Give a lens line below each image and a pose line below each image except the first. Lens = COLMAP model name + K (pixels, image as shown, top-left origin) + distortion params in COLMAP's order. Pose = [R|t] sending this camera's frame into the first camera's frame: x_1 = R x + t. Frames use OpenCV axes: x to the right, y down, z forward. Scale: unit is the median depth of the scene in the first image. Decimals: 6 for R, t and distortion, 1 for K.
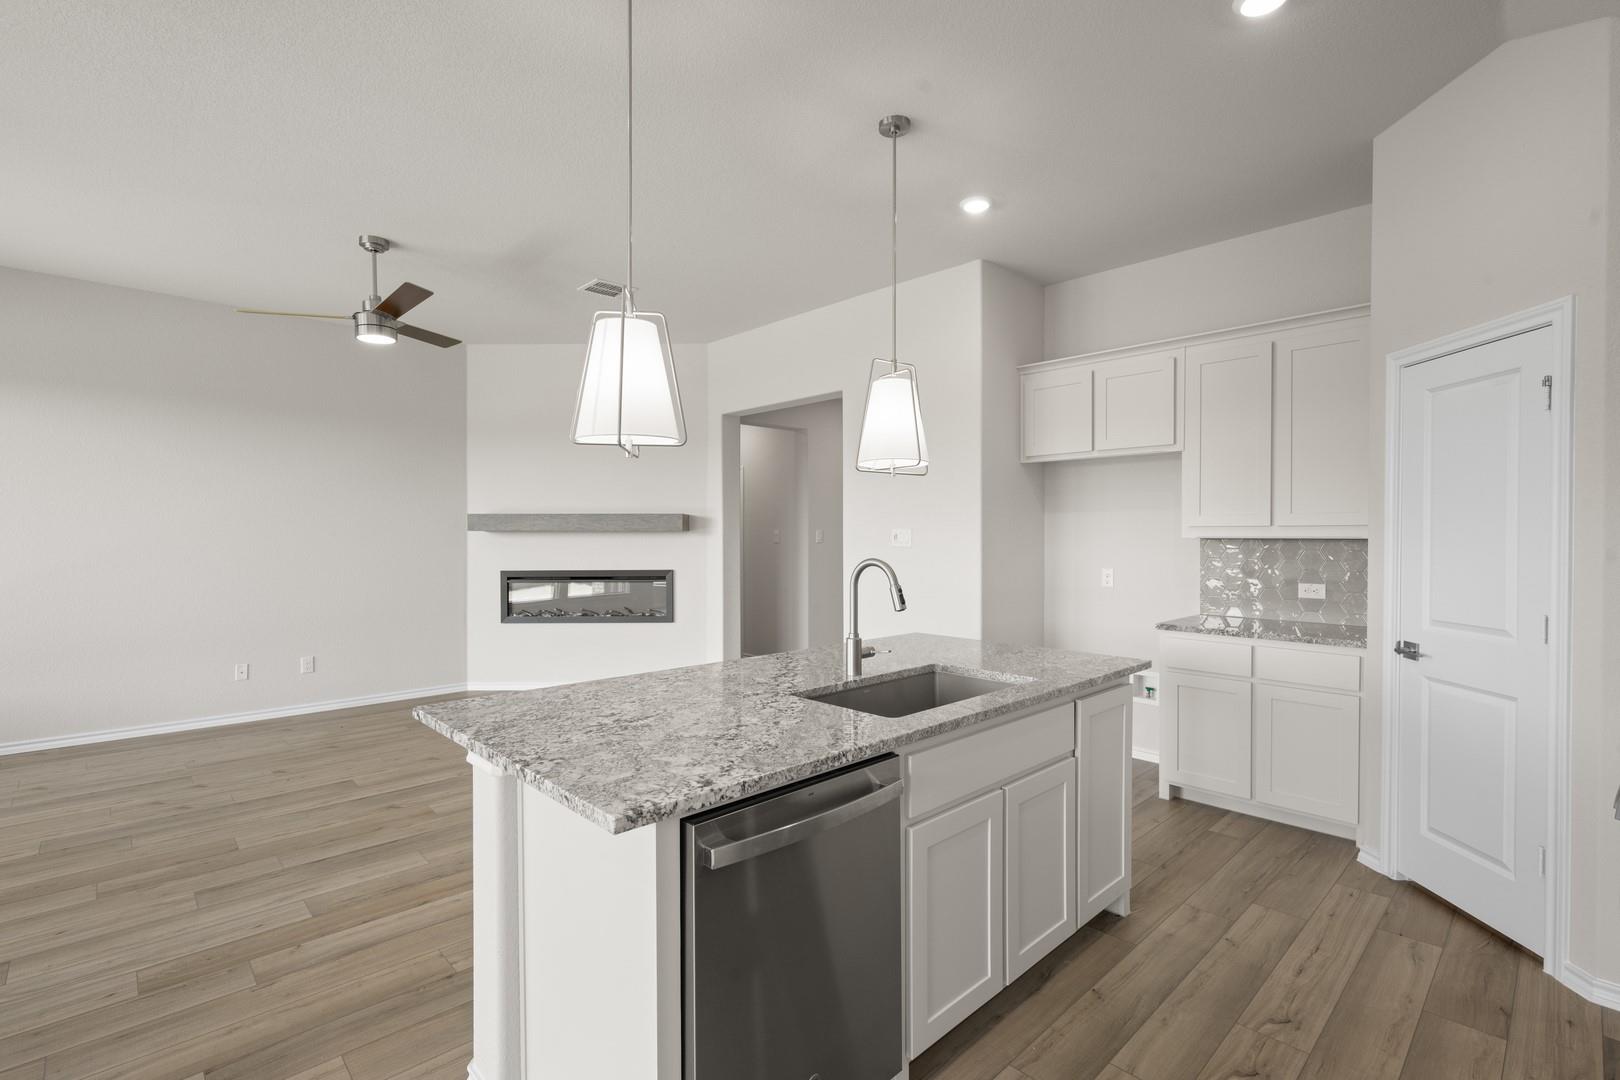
lens RADIAL K [[750.2, 0, 810.0], [0, 750.2, 540.0], [0, 0, 1]] dist [0.000960, 0.000646]
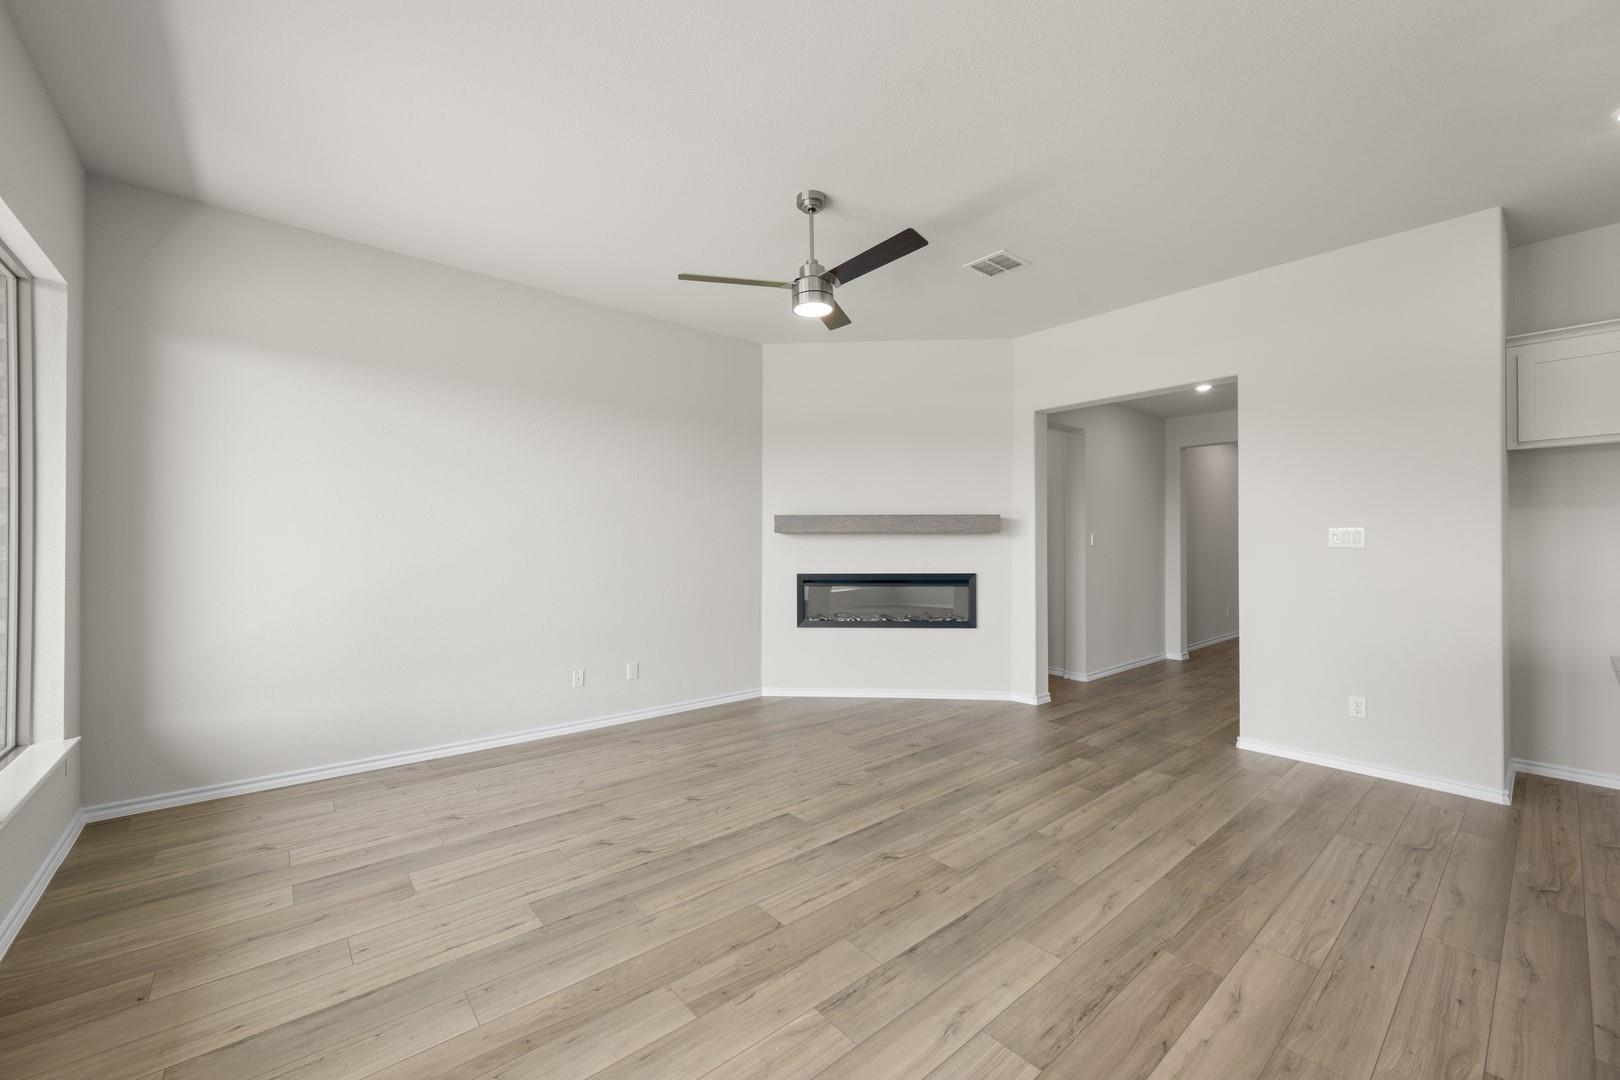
lens RADIAL K [[645.0, 0, 810.0], [0, 645.0, 540.0], [0, 0, 1]] dist [0.001756, 0.000229]
pose [[0.998599, 0.000242, -0.052922, -0.719709], [-0.000974, 0.999904, -0.013804, 0.017570], [0.052914, 0.013836, 0.998503, 0.329920]]
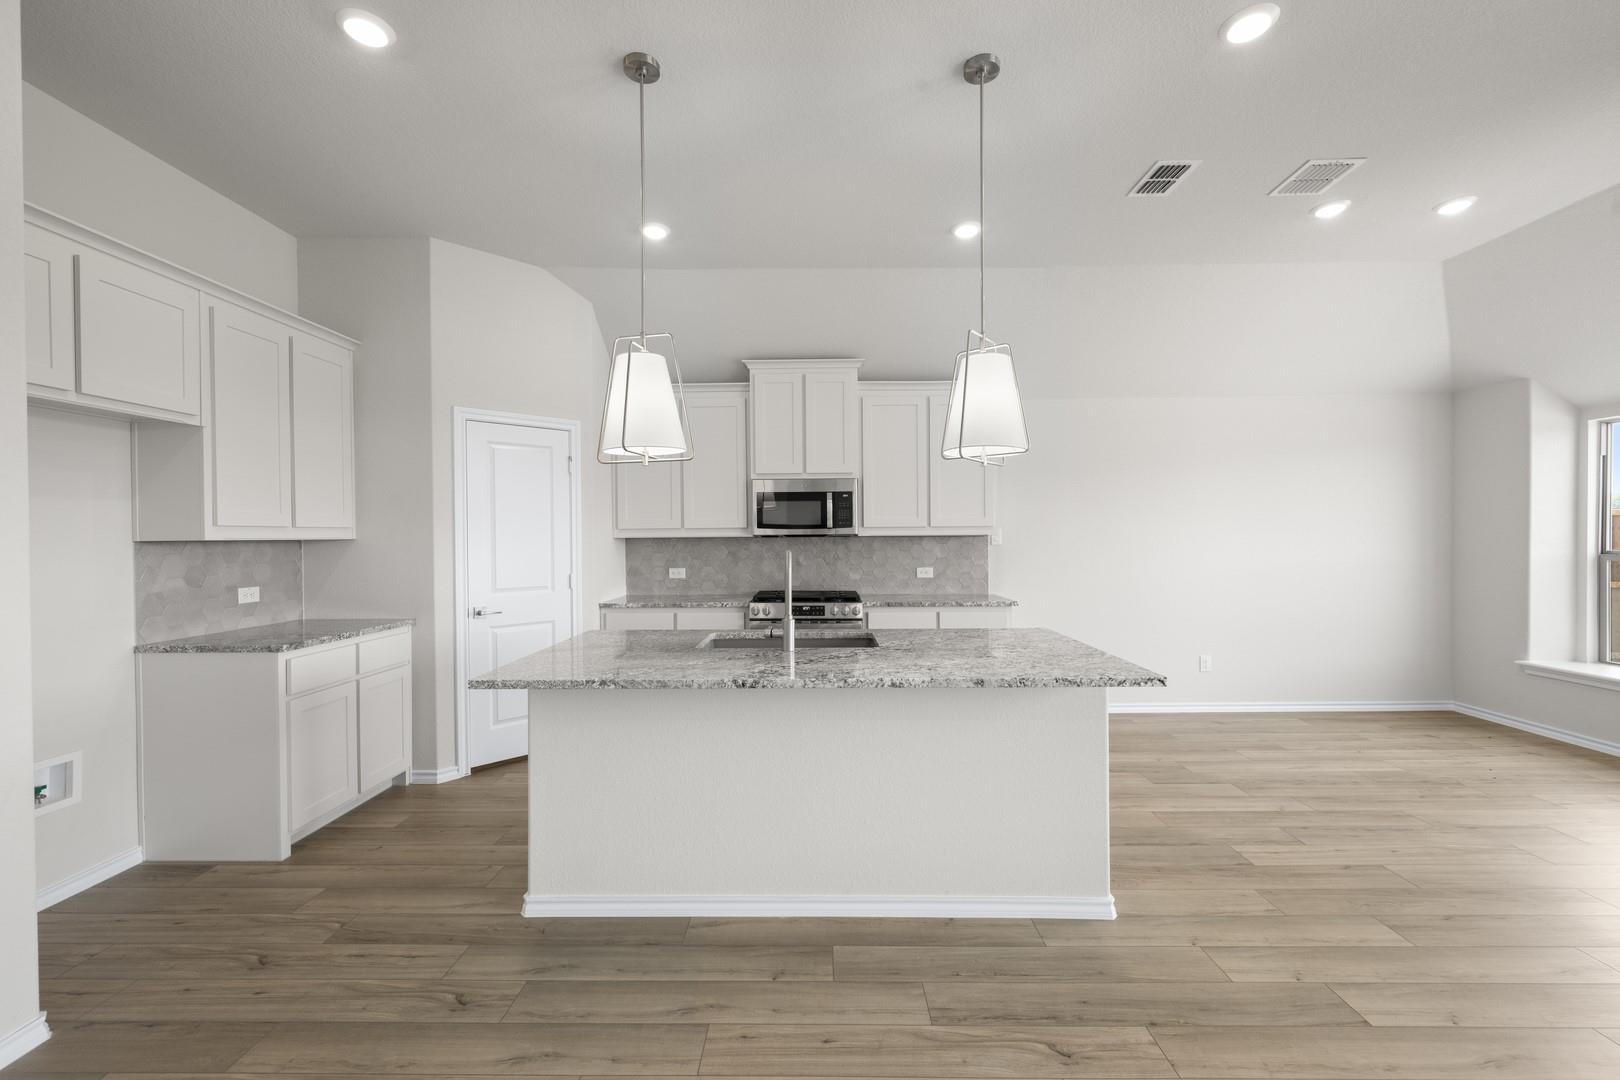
lens RADIAL K [[667.5, 0, 810.0], [0, 667.5, 540.0], [0, 0, 1]] dist [0.000960, 0.000173]
pose [[-0.711762, -0.001339, 0.702419, -0.549257], [0.012477, 0.999816, 0.014549, -0.007474], [-0.702309, 0.019120, -0.711615, 1.356767]]
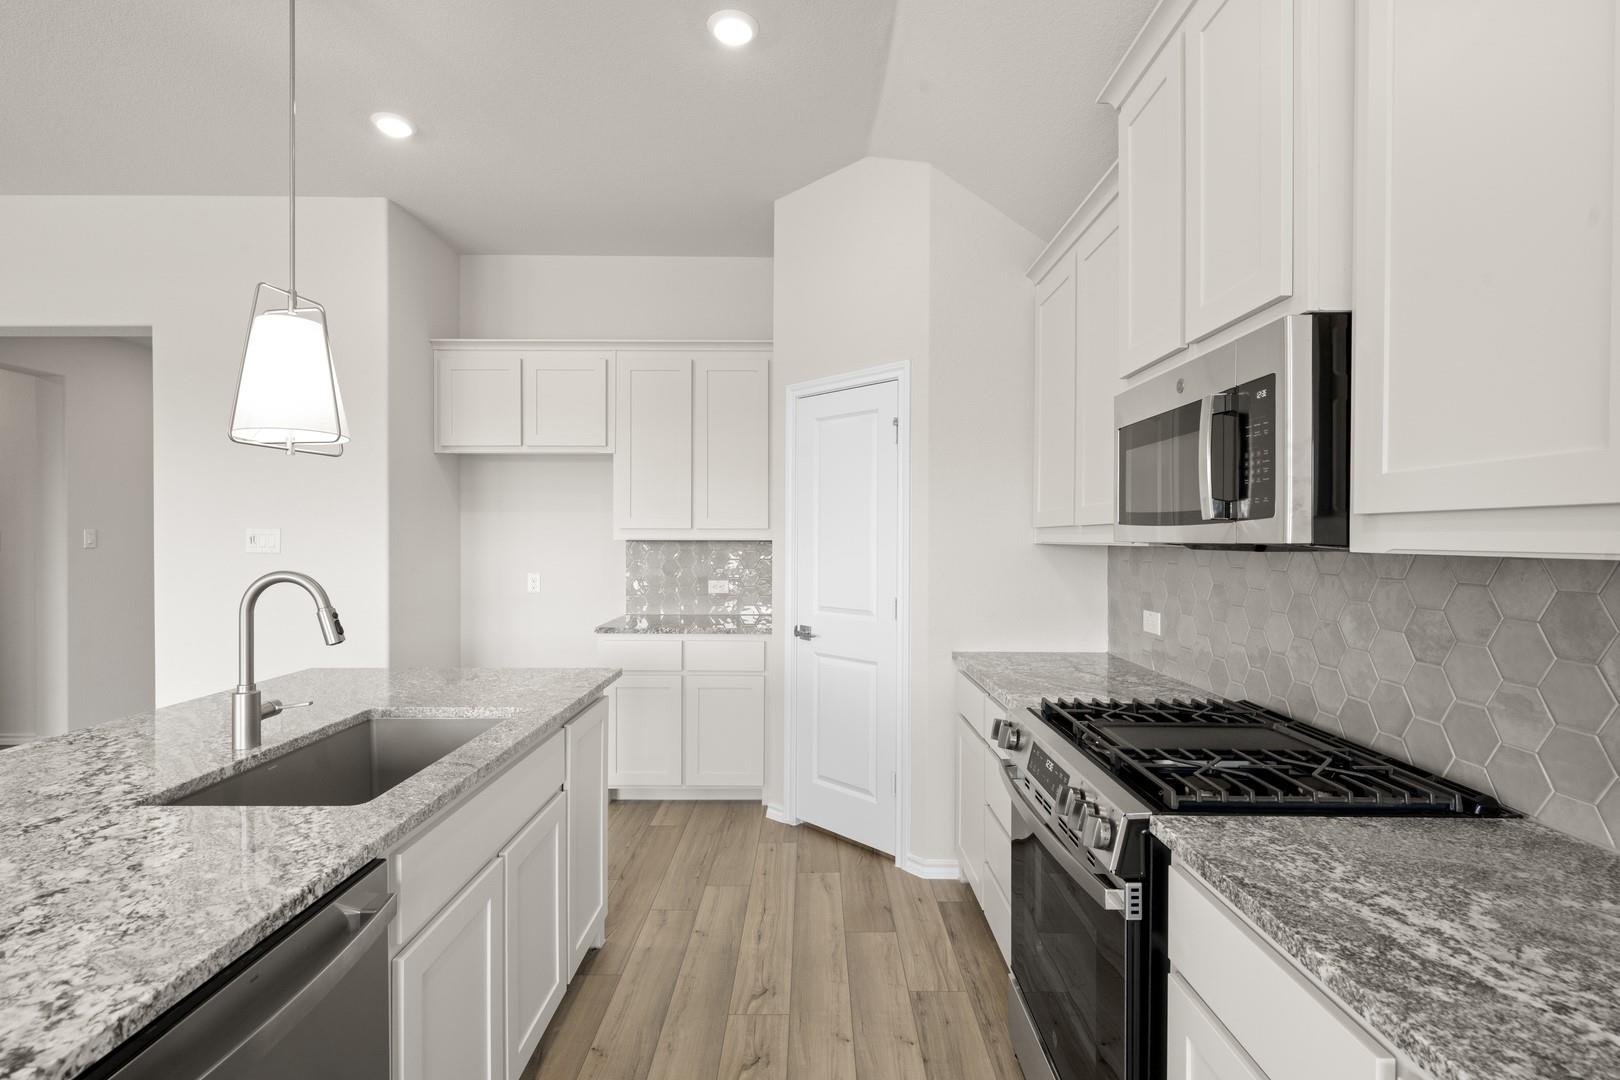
lens RADIAL K [[750.2, 0, 810.0], [0, 750.2, 540.0], [0, 0, 1]] dist [0.000960, 0.000646]
pose [[0.689346, -0.002030, 0.724430, -0.065577], [0.003760, 0.999993, -0.000776, -0.001088], [-0.724423, 0.003259, 0.689348, 0.148638]]
